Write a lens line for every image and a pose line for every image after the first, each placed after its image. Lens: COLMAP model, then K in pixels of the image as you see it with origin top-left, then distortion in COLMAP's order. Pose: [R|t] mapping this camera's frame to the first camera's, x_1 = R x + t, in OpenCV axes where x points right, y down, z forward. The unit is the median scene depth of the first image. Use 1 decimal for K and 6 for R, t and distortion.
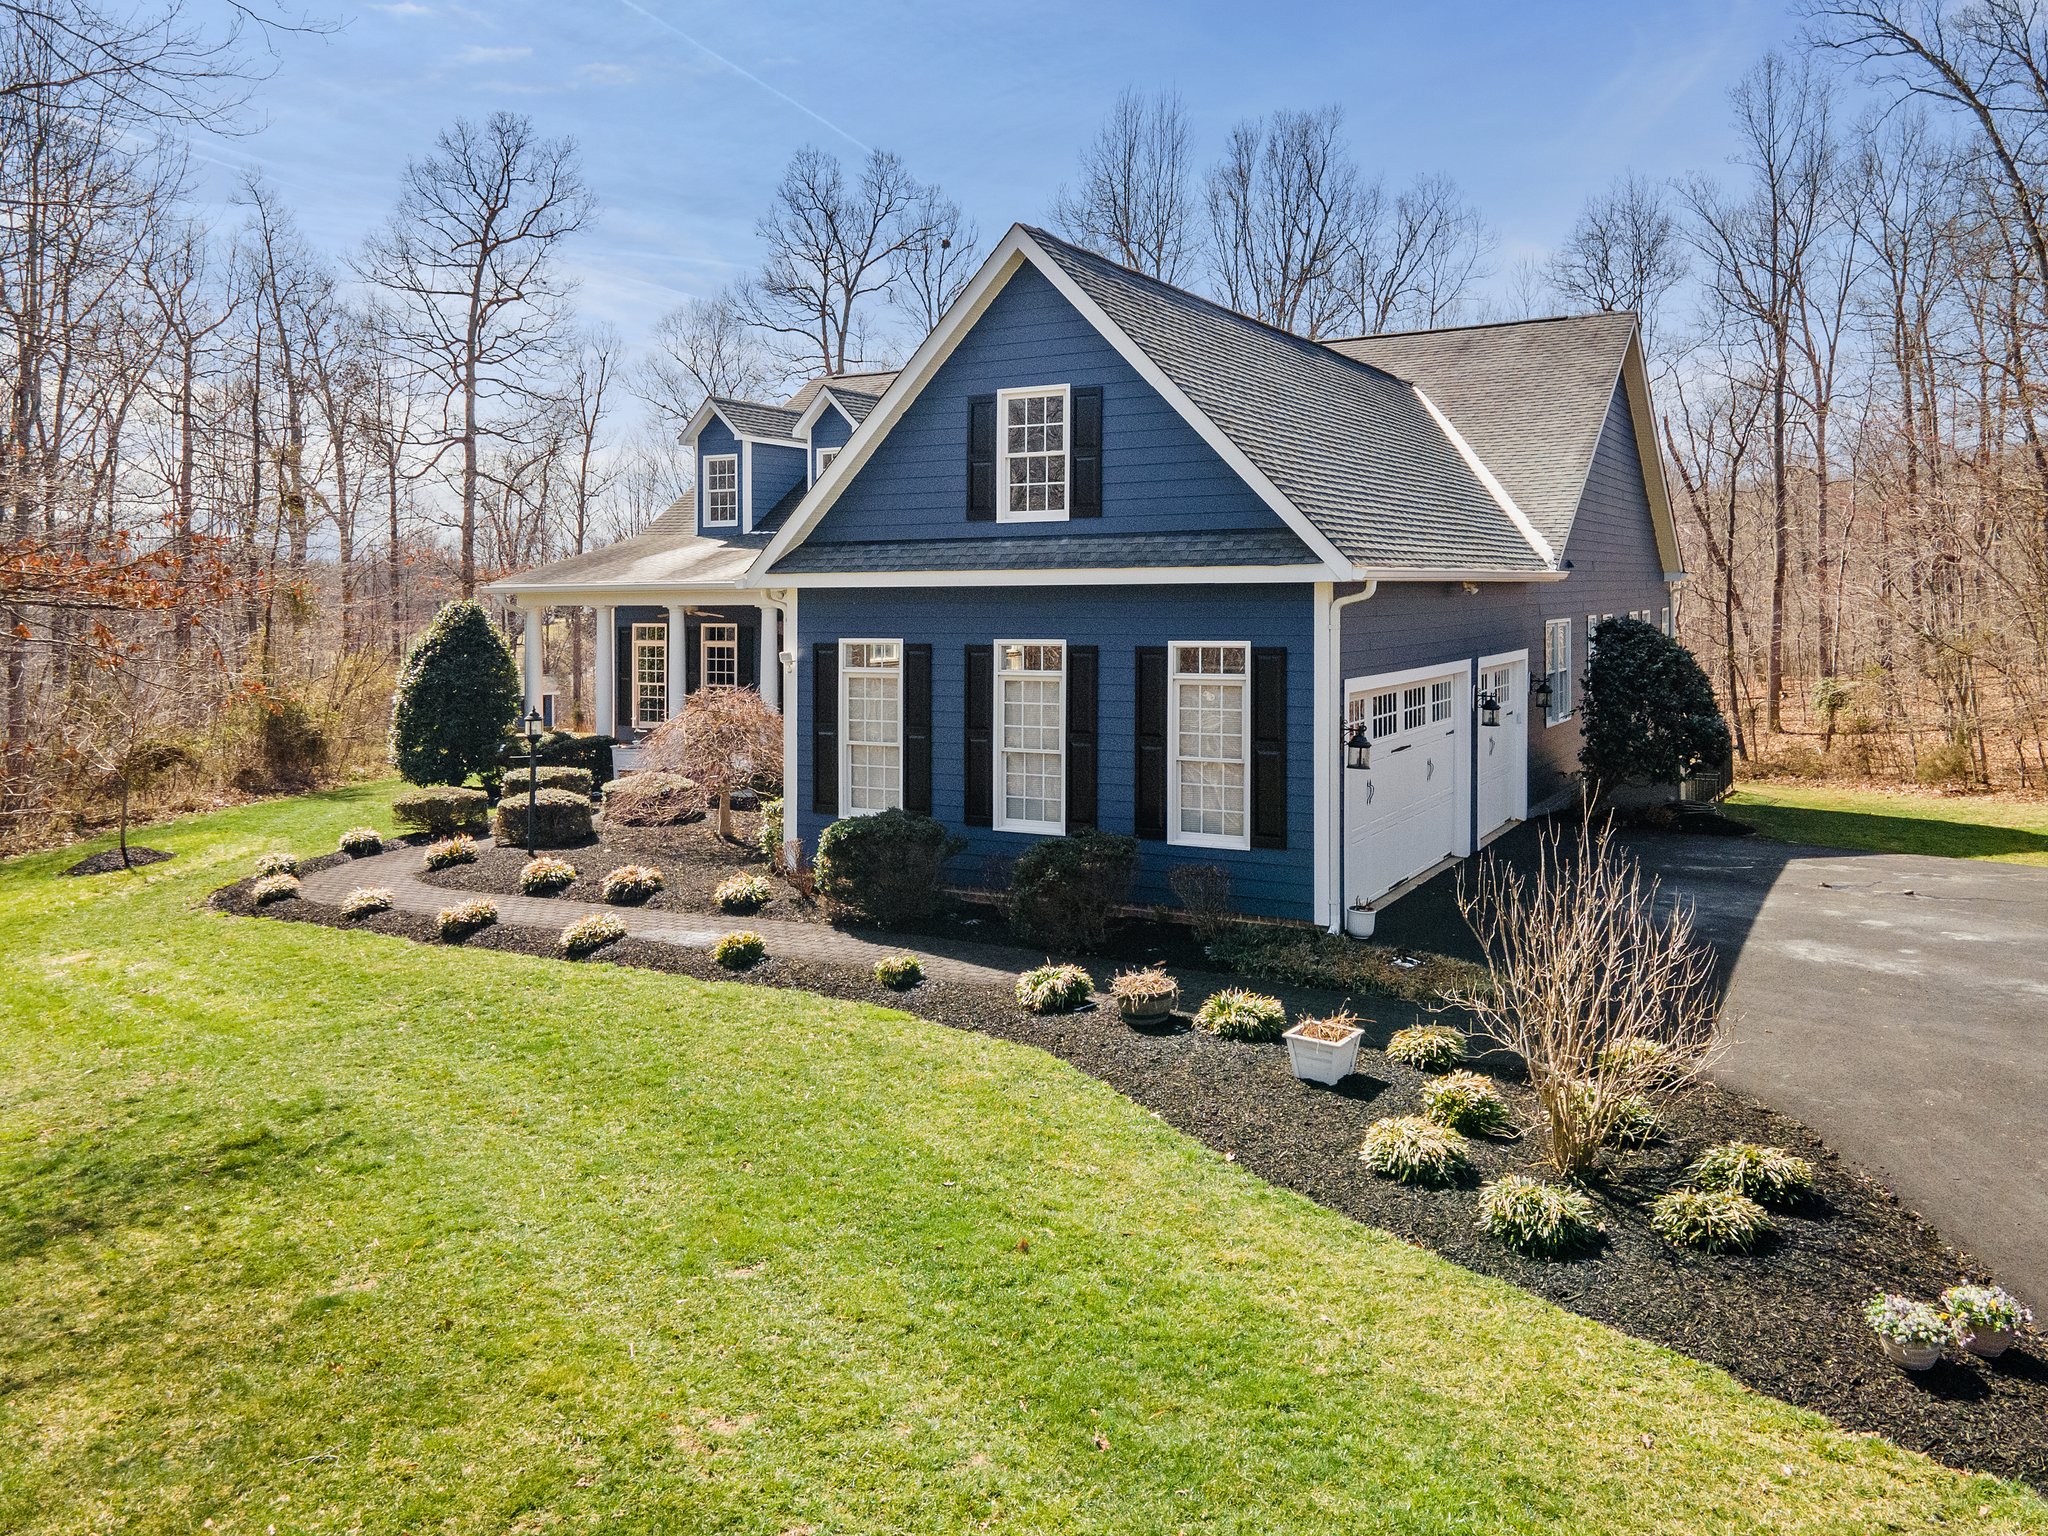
lens RADIAL K [[1479.1, 0, 1003.0], [0, 1479.1, 725.7], [0, 0, 1]] dist [0.021047, 0.028806]
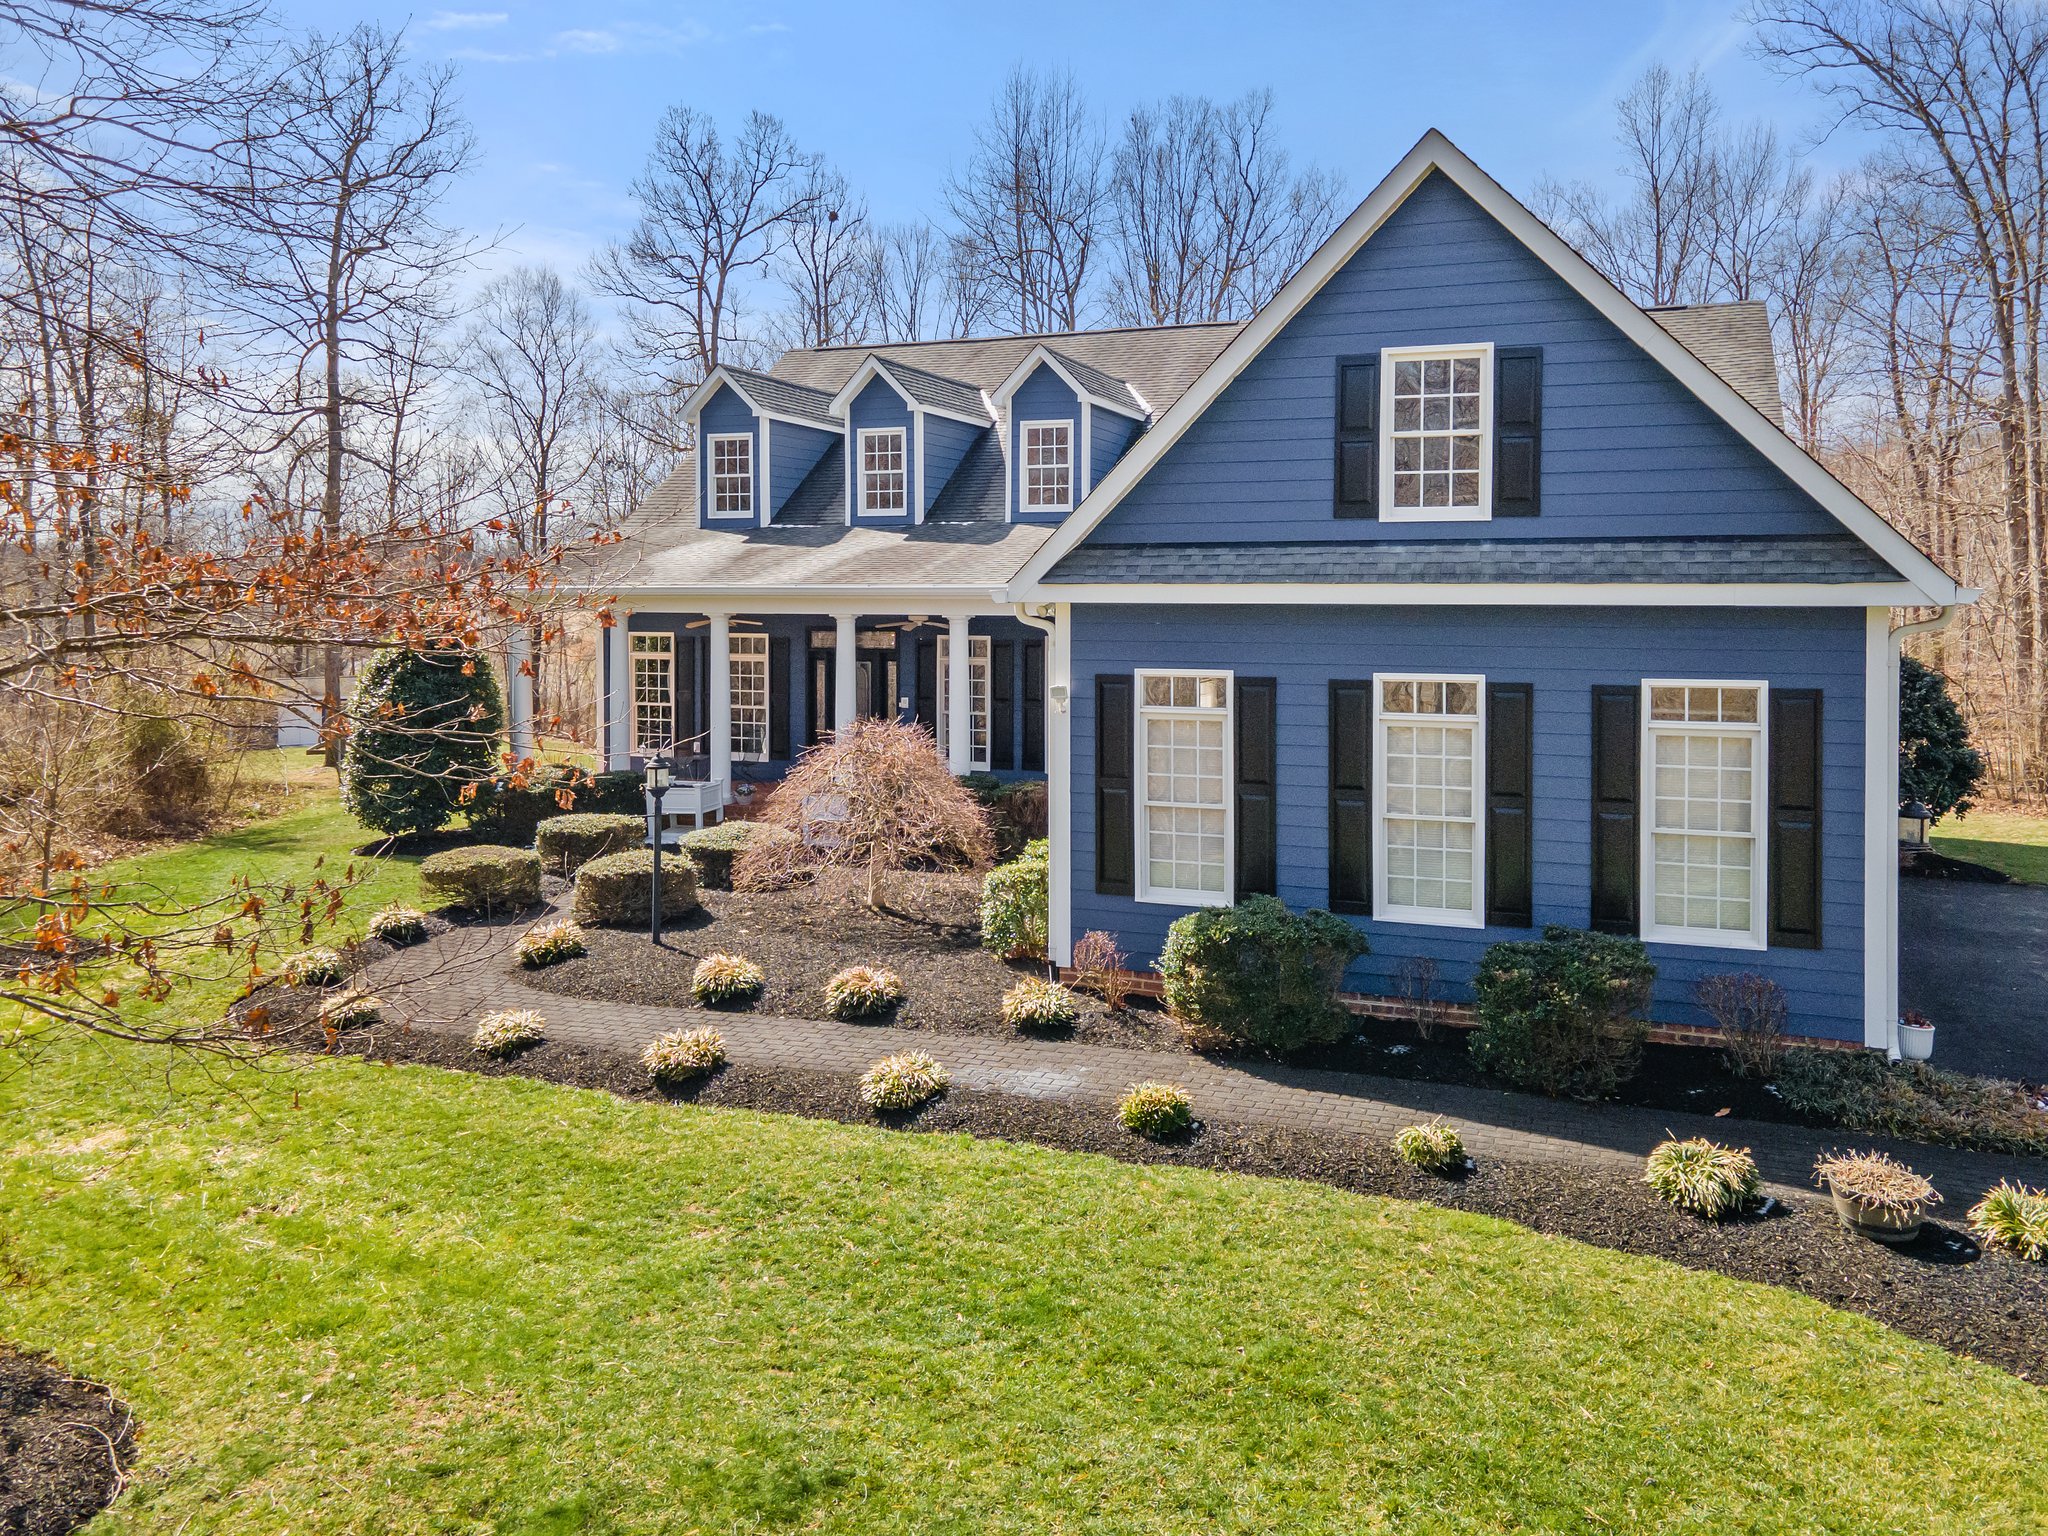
lens RADIAL K [[1479.1, 0, 1013.8], [0, 1479.1, 748.1], [0, 0, 1]] dist [0.021047, 0.028806]
pose [[0.988493, -0.004829, 0.151191, -0.291559], [0.002327, 0.999857, 0.016724, -0.030864], [-0.151250, -0.016180, 0.988363, 0.248930]]
